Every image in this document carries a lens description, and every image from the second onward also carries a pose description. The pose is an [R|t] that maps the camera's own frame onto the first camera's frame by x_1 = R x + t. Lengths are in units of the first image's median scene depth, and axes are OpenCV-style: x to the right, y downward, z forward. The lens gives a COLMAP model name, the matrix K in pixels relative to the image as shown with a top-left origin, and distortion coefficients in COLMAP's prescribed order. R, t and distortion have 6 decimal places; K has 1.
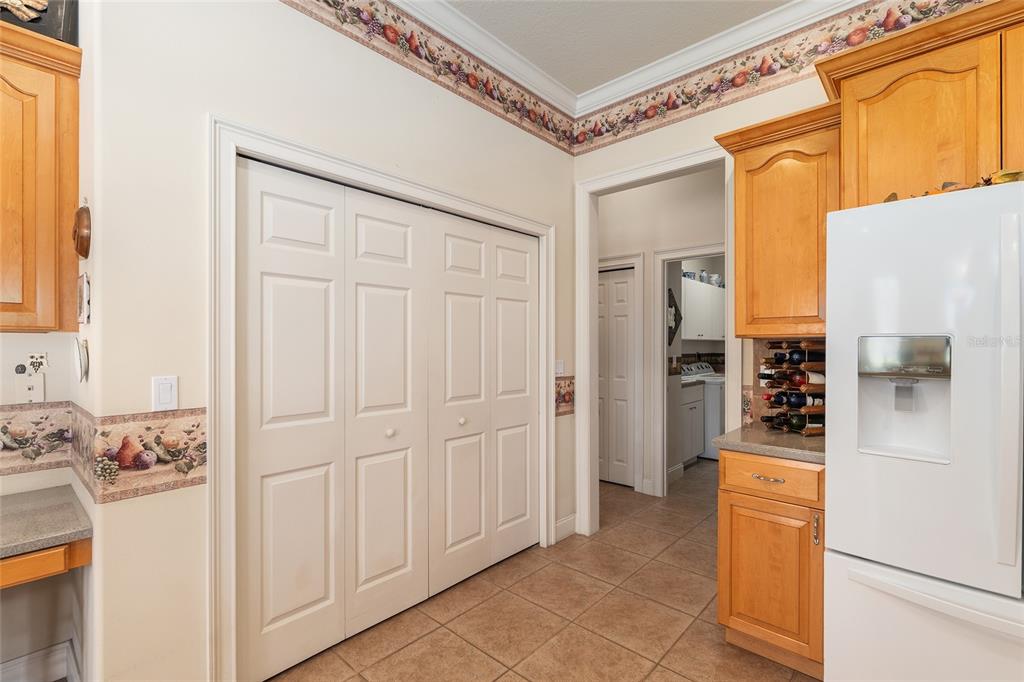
lens RADIAL K [[463.5, 0, 509.3], [0, 463.5, 341.5], [0, 0, 1]] dist [-0.001456, 0.000000]
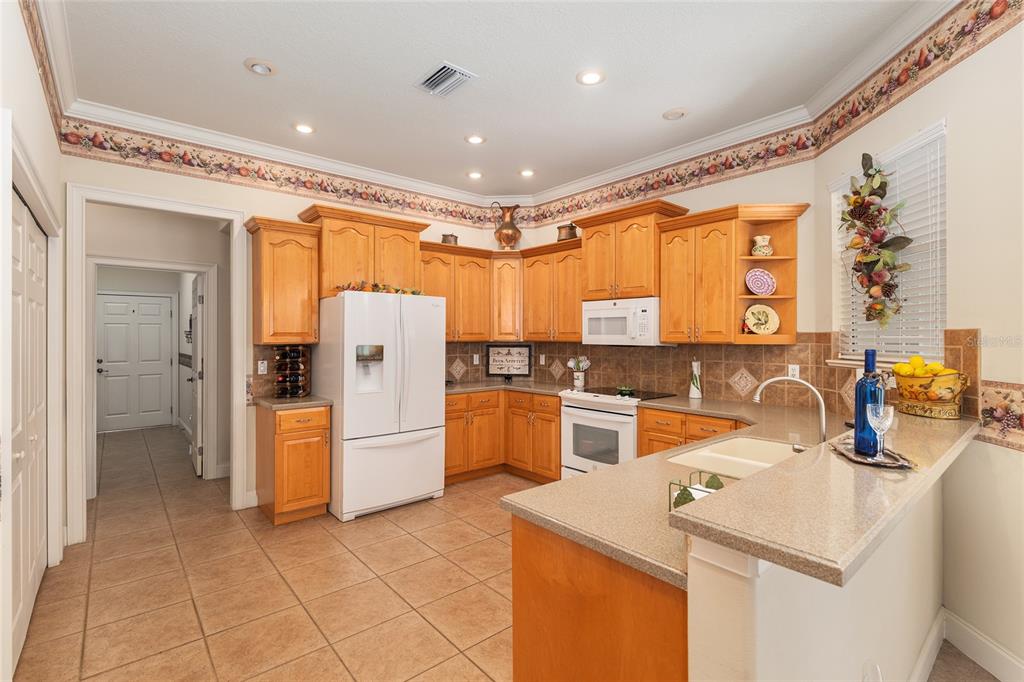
lens RADIAL K [[463.5, 0, 510.7], [0, 463.5, 339.0], [0, 0, 1]] dist [-0.001456, 0.000000]
pose [[0.122016, -0.000505, 0.992528, -0.922096], [-0.001906, 0.999998, 0.000744, -0.026712], [-0.992526, -0.001982, 0.122015, -0.045404]]
